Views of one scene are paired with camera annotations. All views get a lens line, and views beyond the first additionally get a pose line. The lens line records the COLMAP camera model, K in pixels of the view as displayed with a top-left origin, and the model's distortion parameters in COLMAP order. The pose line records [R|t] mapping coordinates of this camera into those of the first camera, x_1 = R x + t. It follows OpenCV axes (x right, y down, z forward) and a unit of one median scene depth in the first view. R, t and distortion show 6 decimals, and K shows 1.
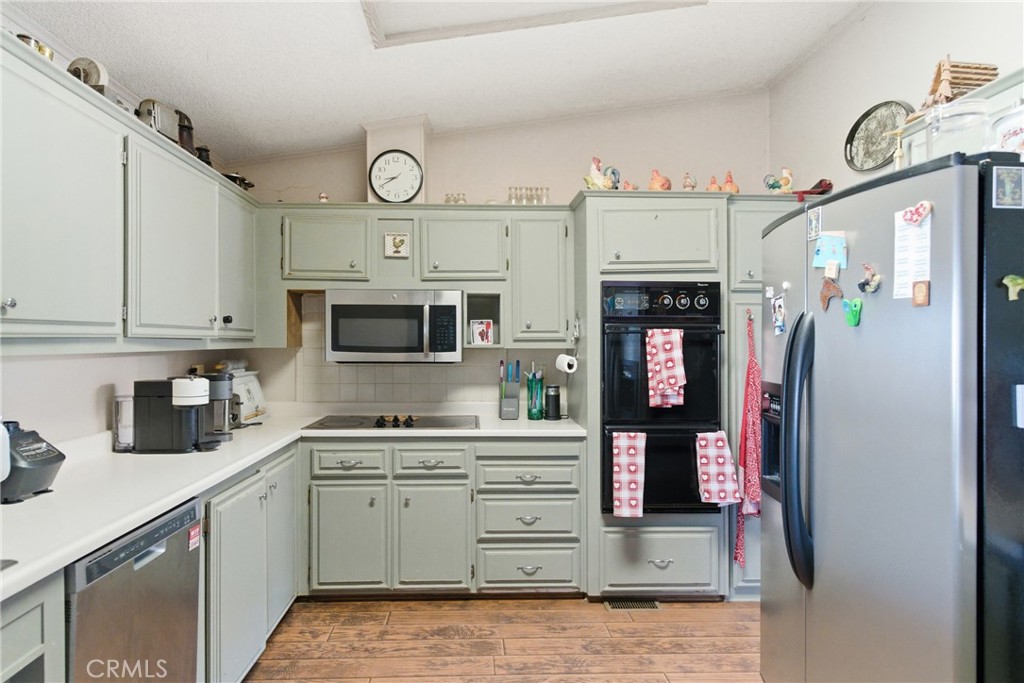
lens RADIAL K [[605.9, 0, 507.3], [0, 605.9, 361.2], [0, 0, 1]] dist [0.019338, -0.002041]
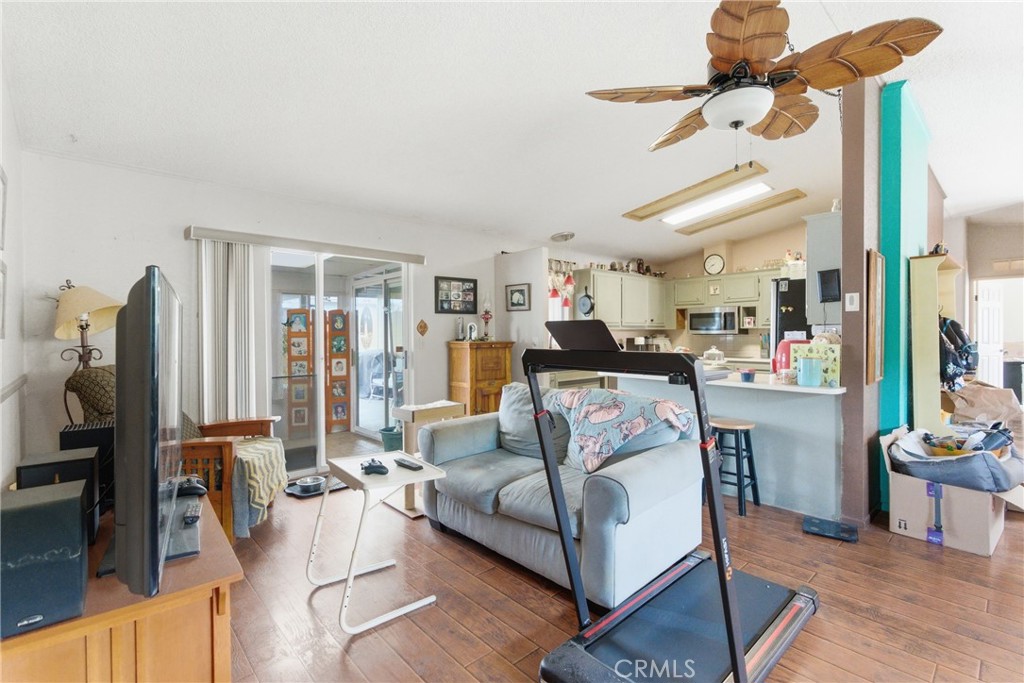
lens RADIAL K [[457.7, 0, 507.7], [0, 457.7, 340.1], [0, 0, 1]] dist [-0.003595, 0.000032]
pose [[0.634127, 0.003352, -0.773222, 0.864173], [-0.015908, 0.999836, -0.008712, 0.064811], [0.773065, 0.017825, 0.634076, -1.054952]]
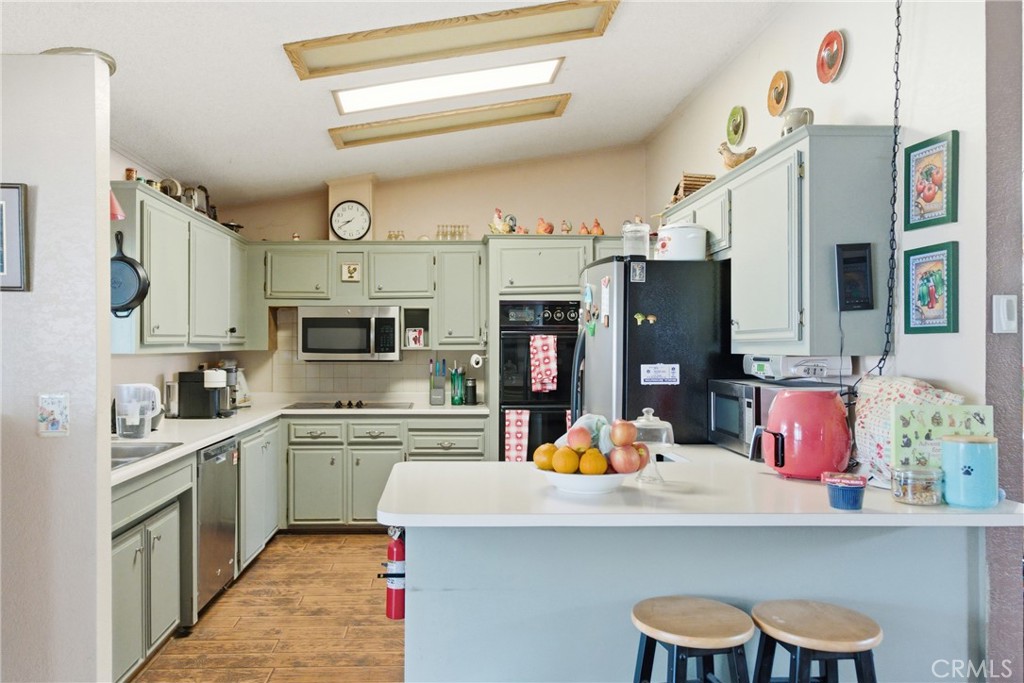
lens RADIAL K [[738.3, 0, 471.9], [0, 738.3, 344.4], [0, 0, 1]] dist [-0.004642, 0.000278]
pose [[0.999818, -0.003669, -0.018725, 0.120772], [0.003073, 0.999492, -0.031732, 0.019617], [0.018832, 0.031669, 0.999321, -0.650503]]
